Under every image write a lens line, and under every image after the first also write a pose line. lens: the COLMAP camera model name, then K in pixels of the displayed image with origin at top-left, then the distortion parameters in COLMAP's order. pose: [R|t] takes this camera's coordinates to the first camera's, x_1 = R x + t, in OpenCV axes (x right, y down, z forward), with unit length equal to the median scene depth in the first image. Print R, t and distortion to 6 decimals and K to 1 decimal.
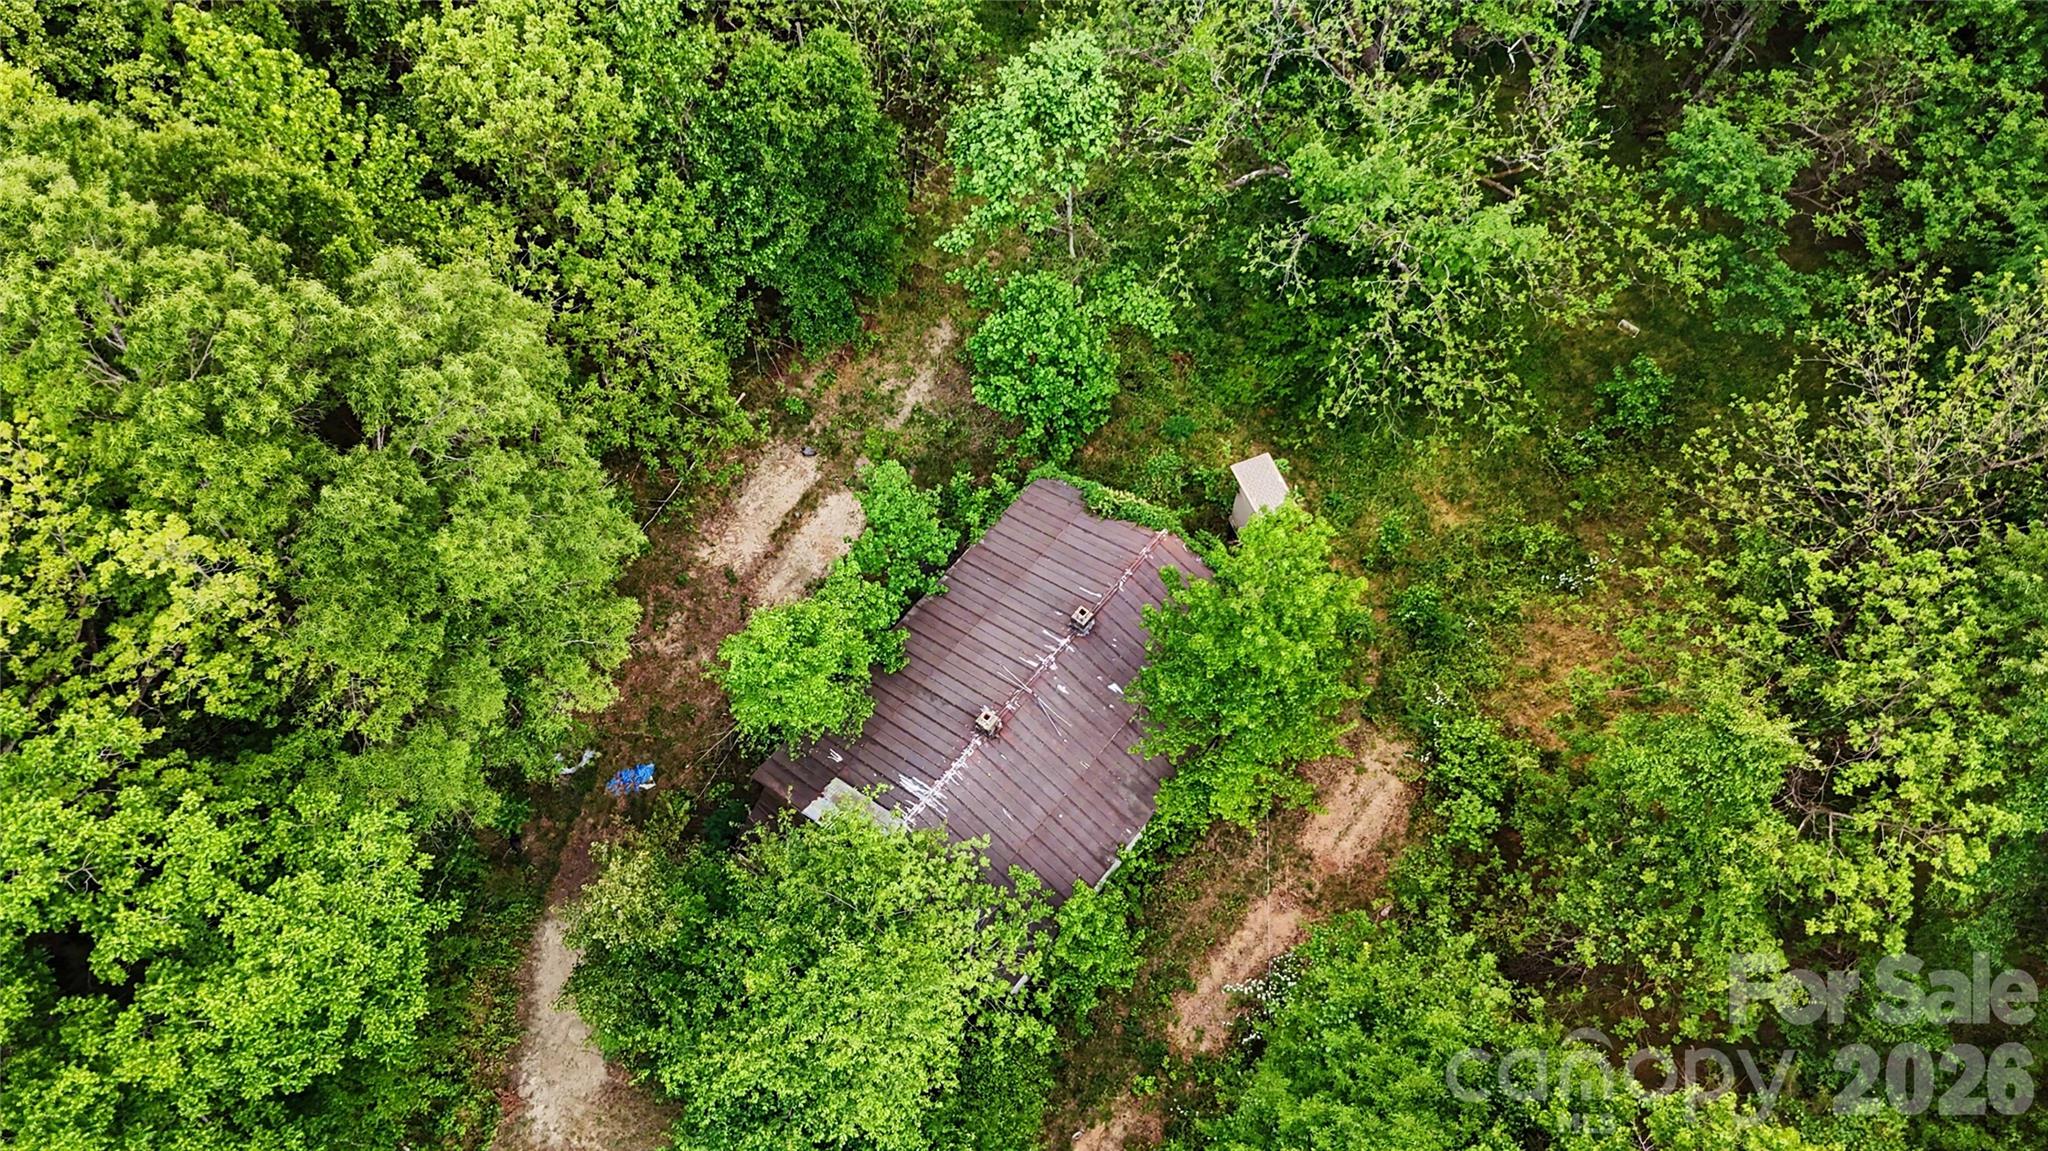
lens RADIAL K [[1517.9, 0, 1026.3], [0, 1517.9, 564.7], [0, 0, 1]] dist [0.083526, -0.077174]
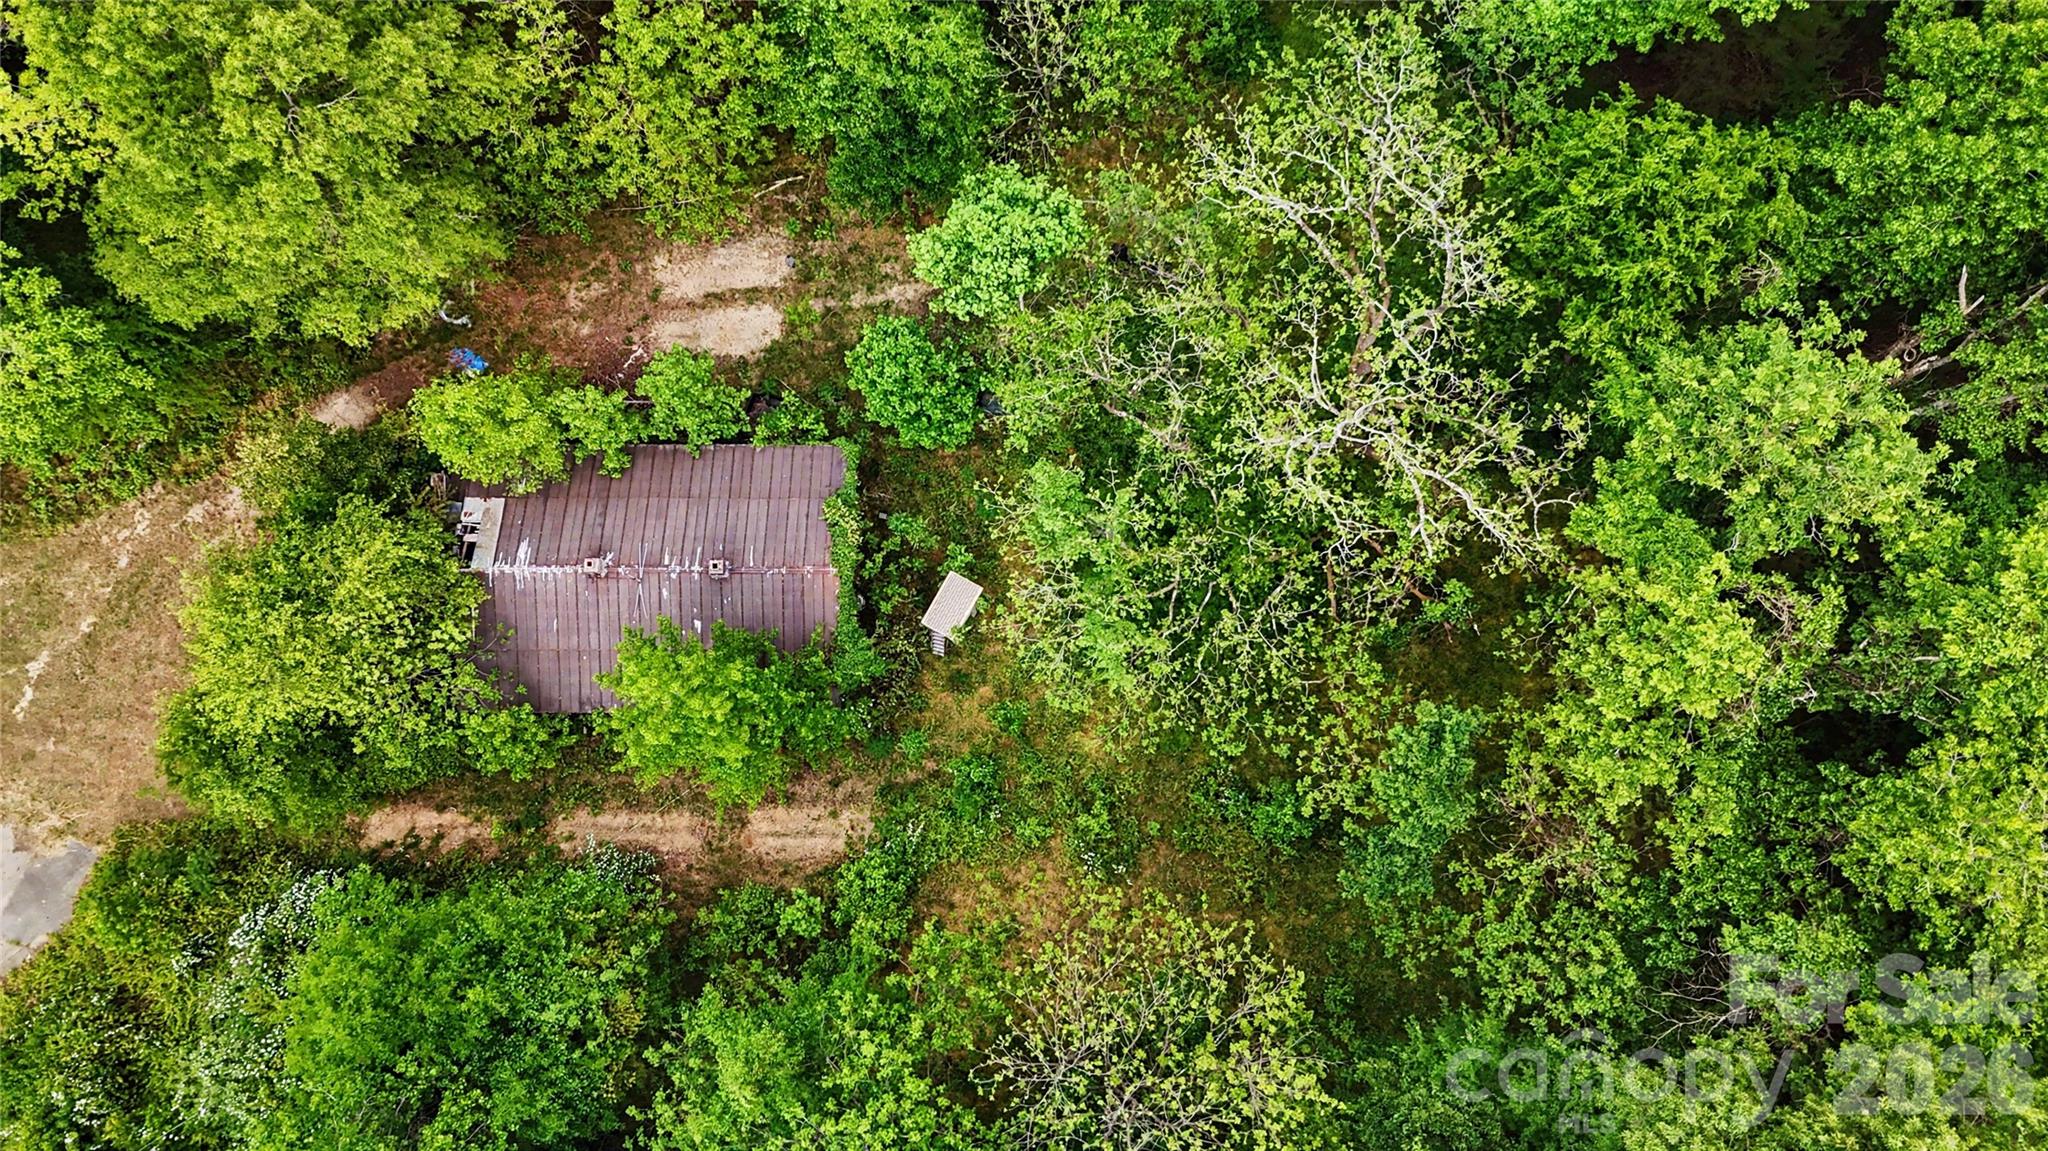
lens RADIAL K [[1517.9, 0, 1026.3], [0, 1517.9, 564.7], [0, 0, 1]] dist [0.083526, -0.077174]
pose [[0.629278, 0.767010, -0.125318, 0.311374], [-0.675756, 0.619641, 0.399249, -0.560728], [0.383880, -0.166554, 0.908238, 0.007783]]
